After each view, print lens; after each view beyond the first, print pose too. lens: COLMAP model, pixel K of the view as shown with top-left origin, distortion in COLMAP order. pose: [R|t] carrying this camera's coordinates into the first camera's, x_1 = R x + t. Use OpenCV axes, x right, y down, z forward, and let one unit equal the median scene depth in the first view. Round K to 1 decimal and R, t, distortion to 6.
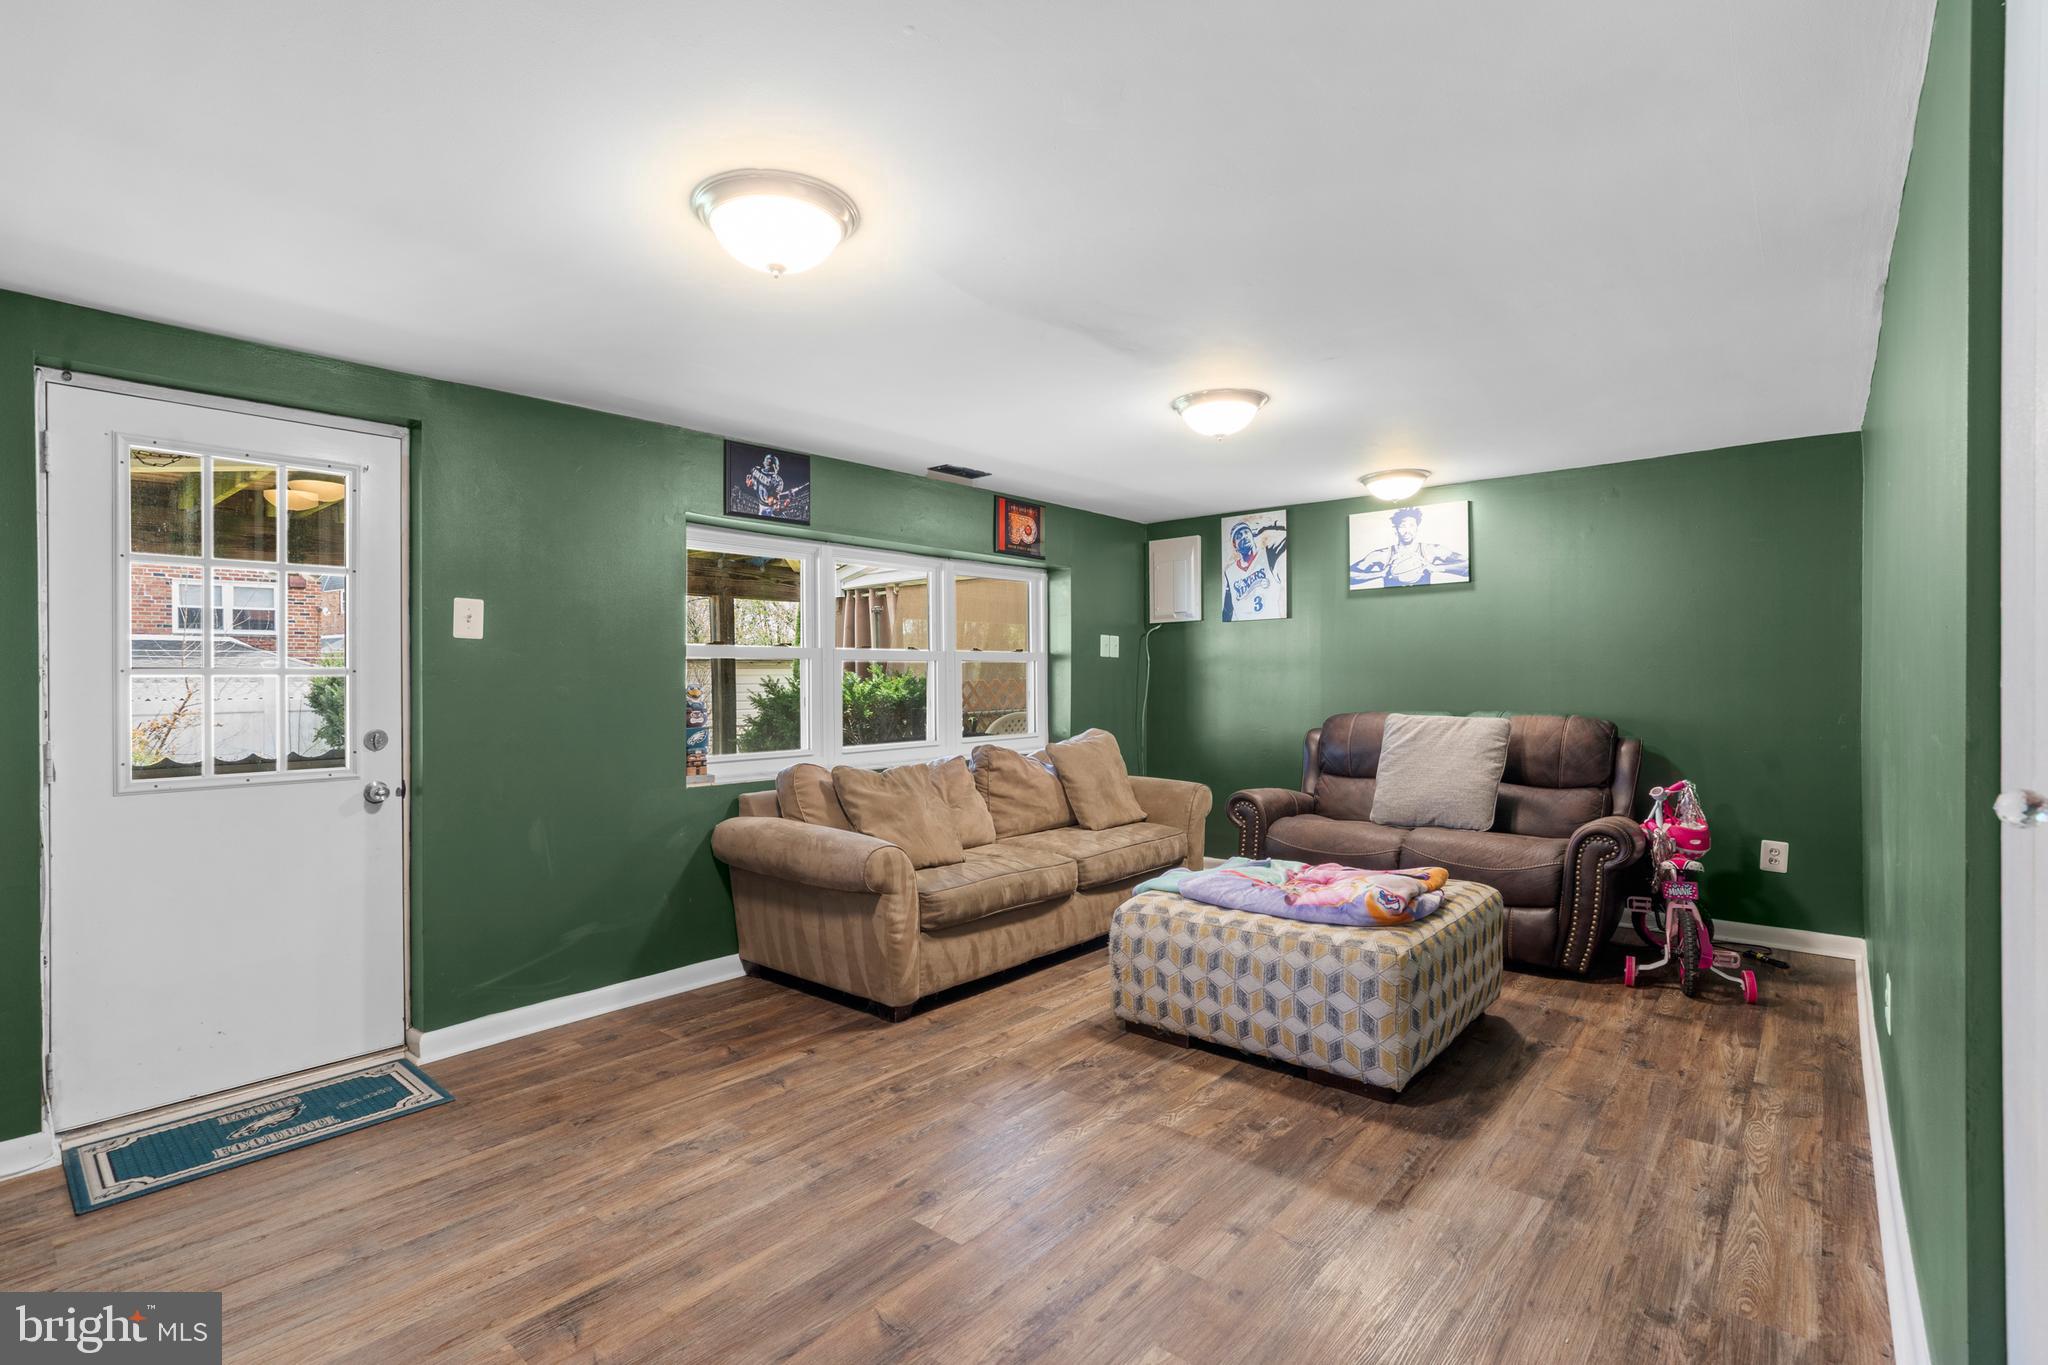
lens RADIAL K [[971.9, 0, 1034.9], [0, 971.9, 677.1], [0, 0, 1]] dist [-0.050908, 0.031423]
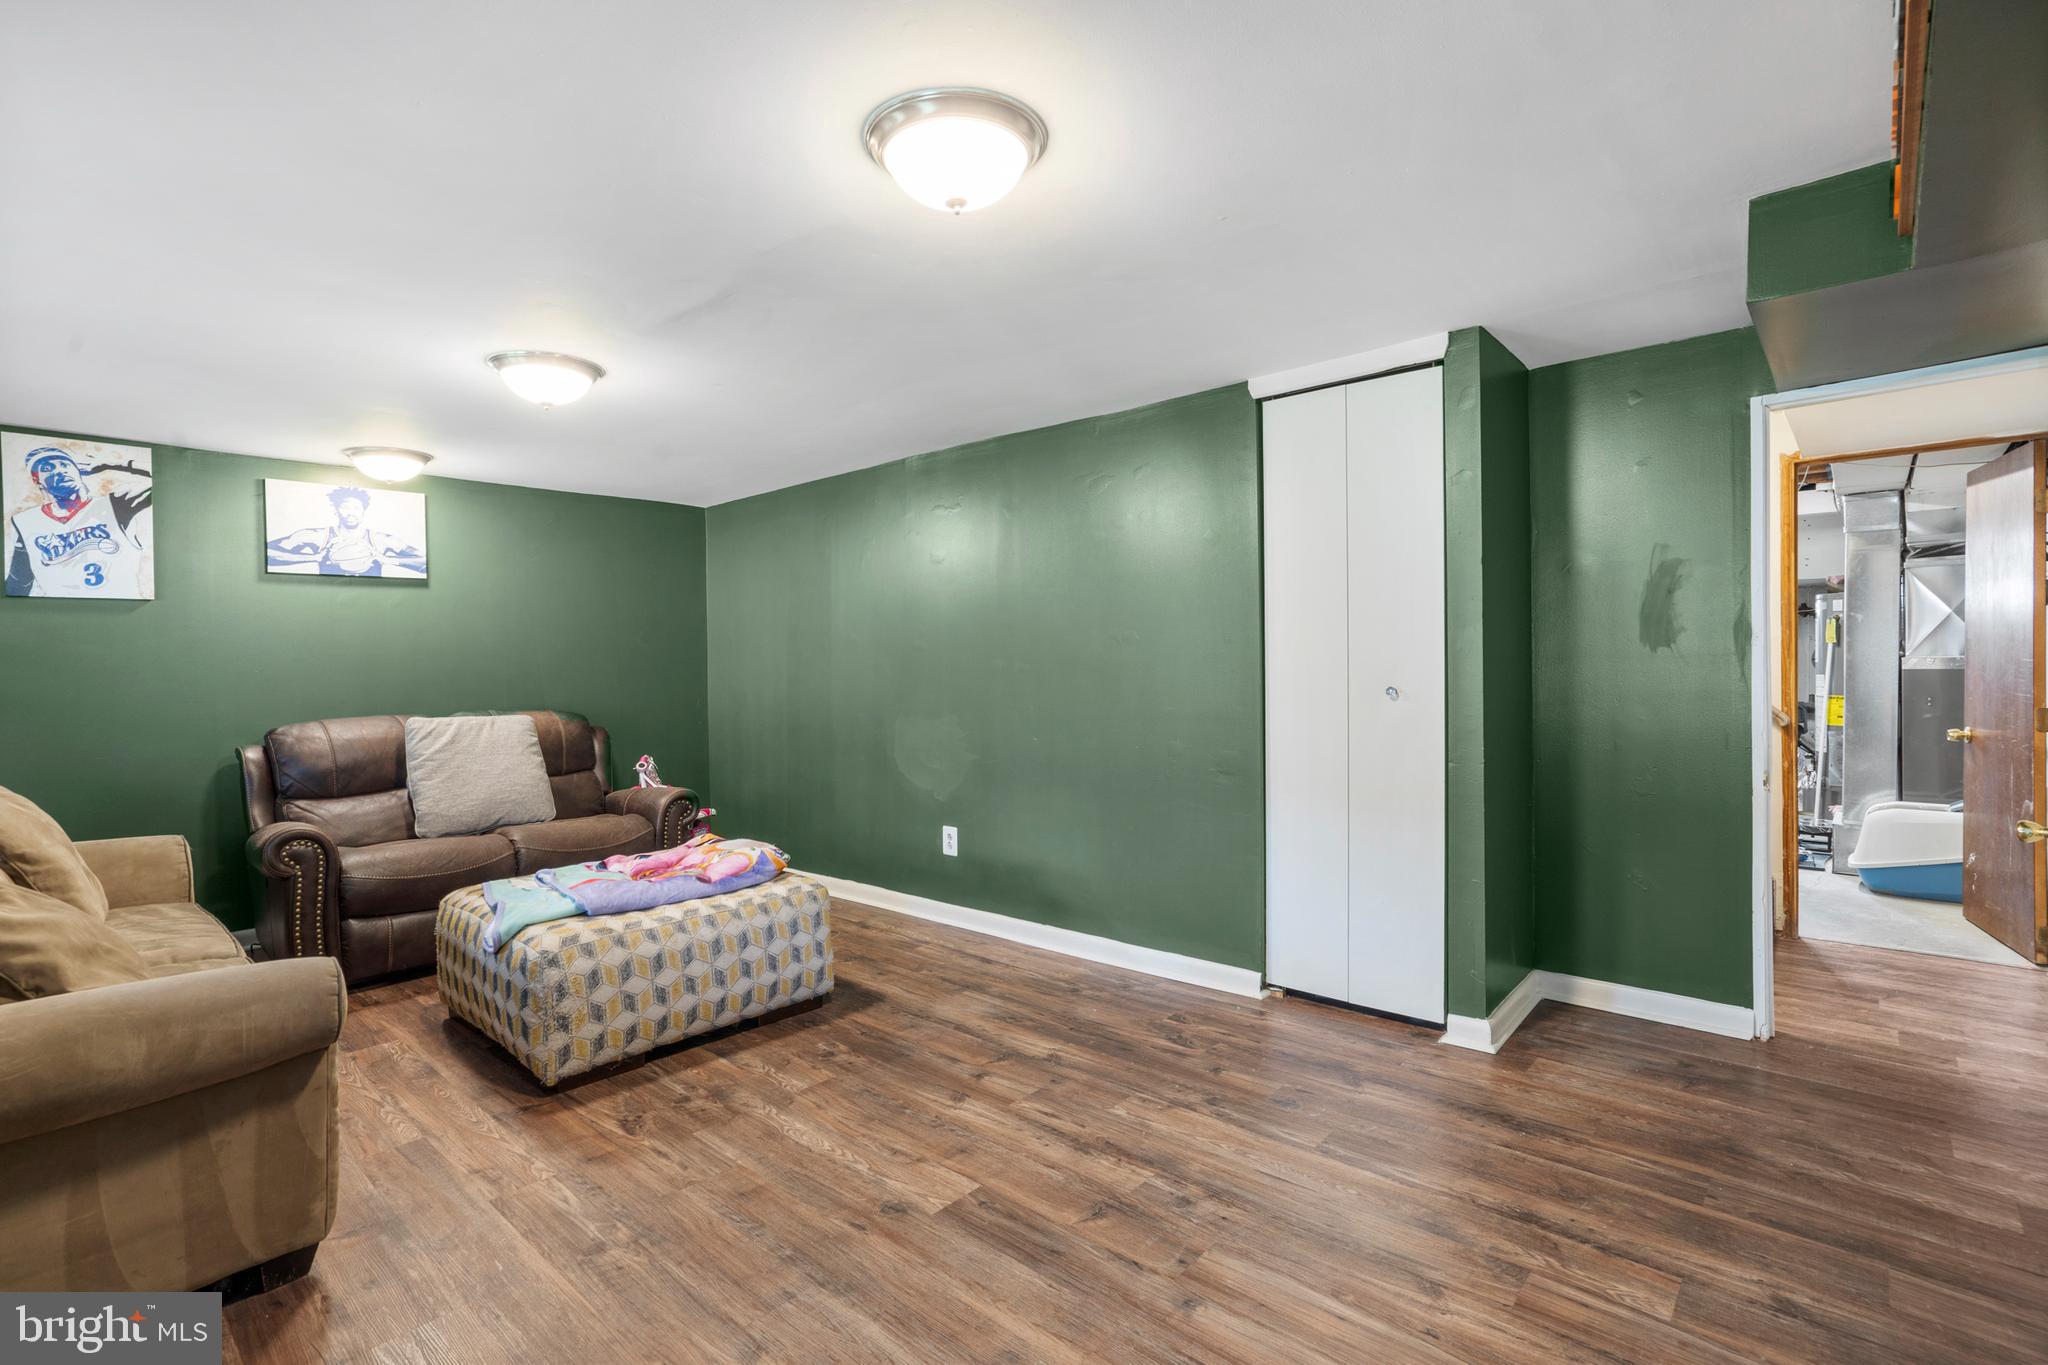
lens RADIAL K [[945.5, 0, 1028.5], [0, 945.5, 669.4], [0, 0, 1]] dist [-0.044993, 0.023496]
pose [[0.023483, 0.003473, 0.999718, -0.597815], [0.015638, 0.999870, -0.003841, 0.006137], [-0.999602, 0.015724, 0.023426, 0.479270]]
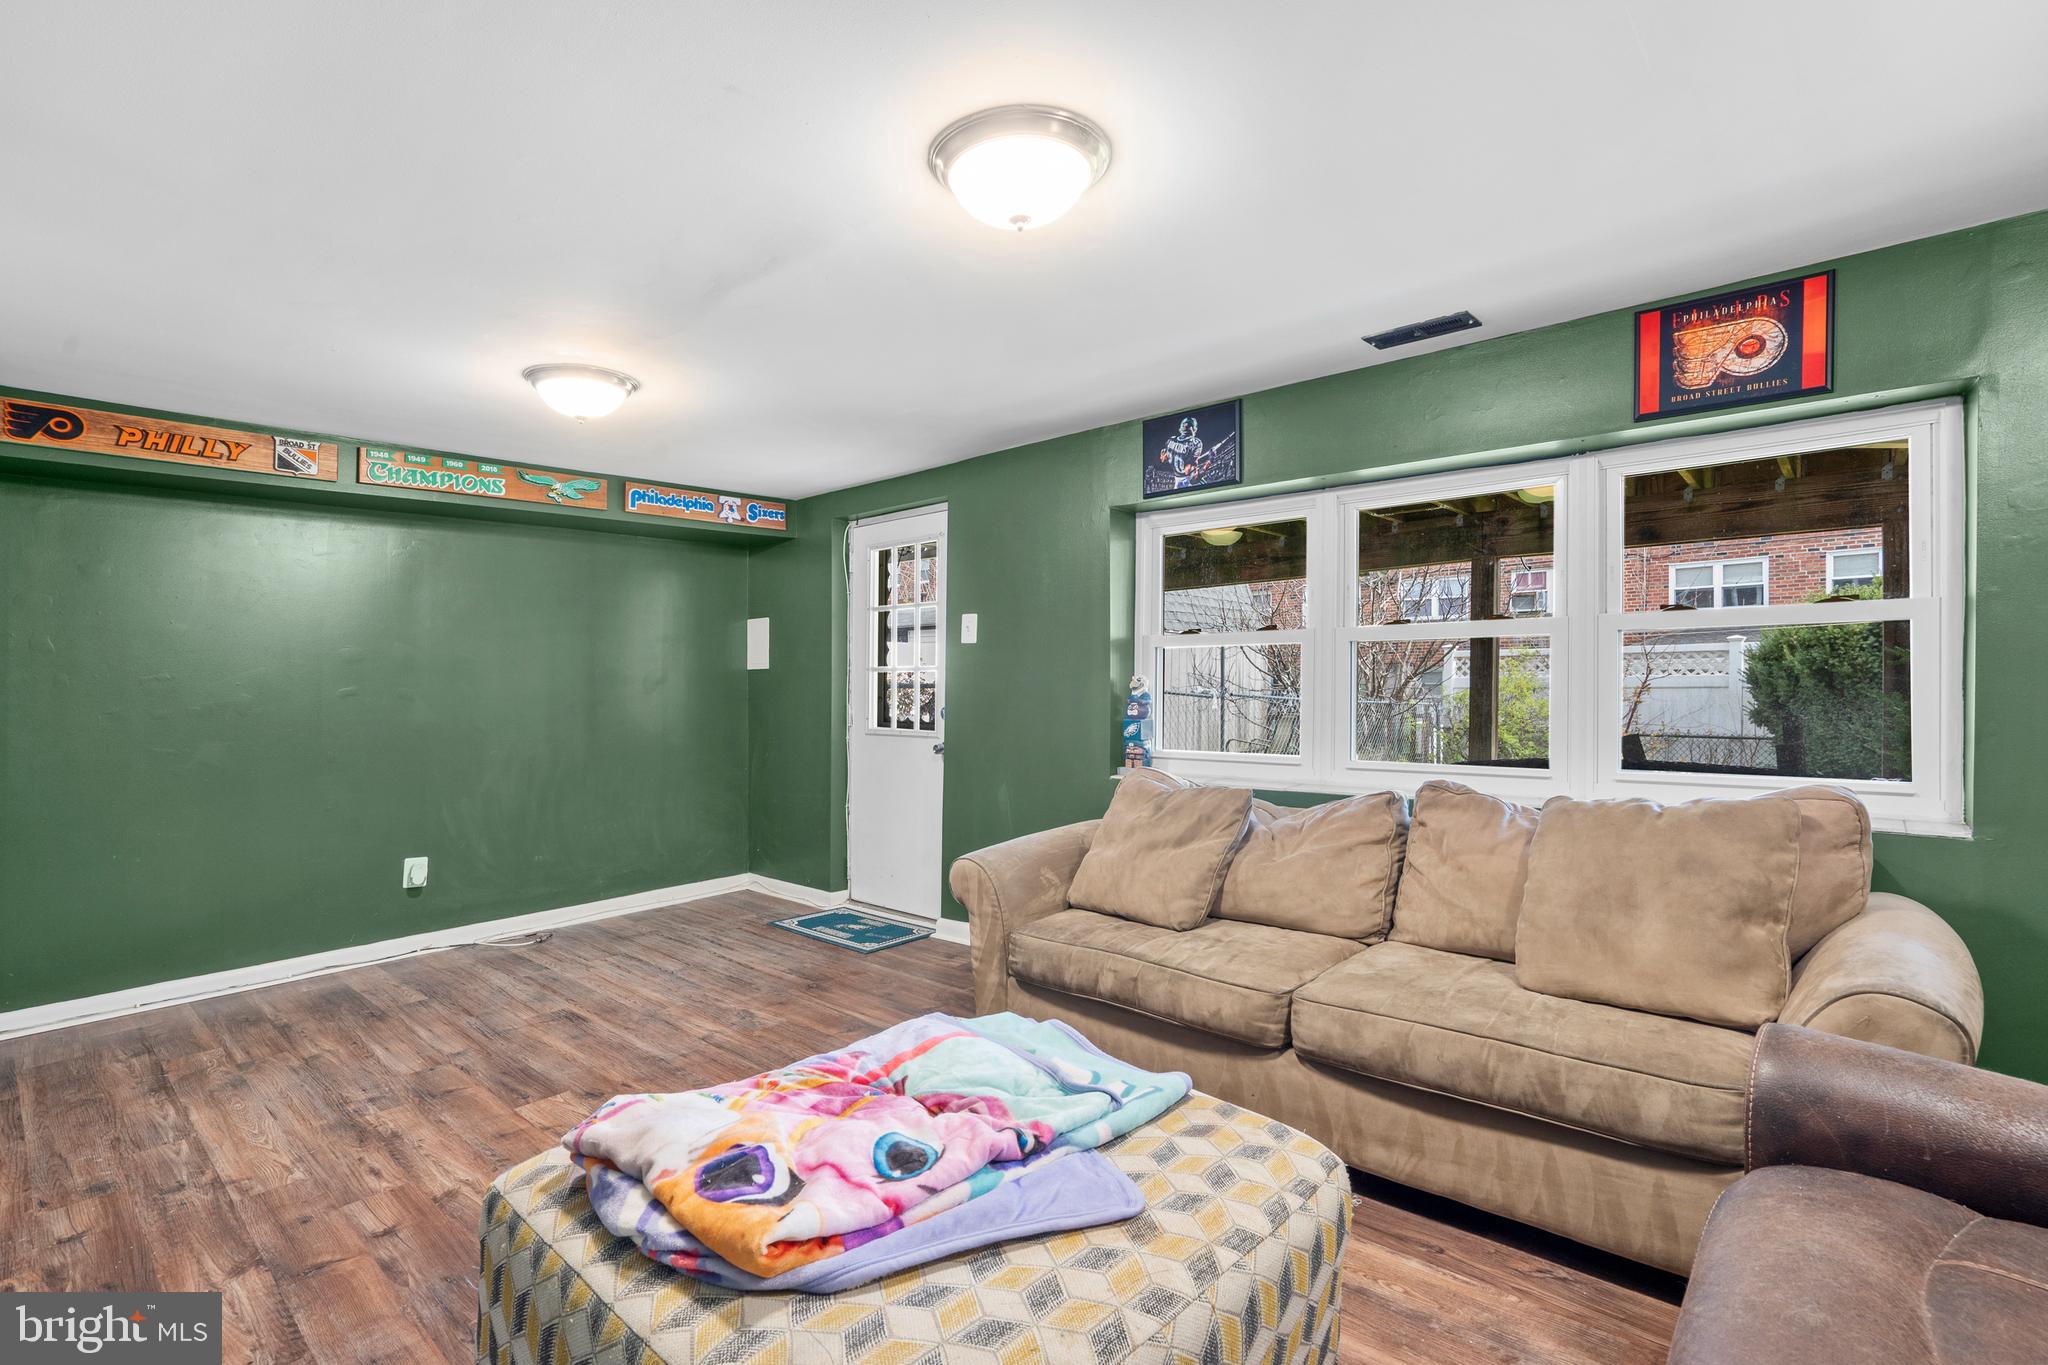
lens RADIAL K [[953.5, 0, 1033.7], [0, 953.5, 685.1], [0, 0, 1]] dist [-0.050176, 0.030843]
pose [[-0.026498, 0.013969, -0.999551, 0.618023], [0.013424, 0.999817, 0.013616, -0.000482], [0.999559, -0.013058, -0.026681, 0.915902]]
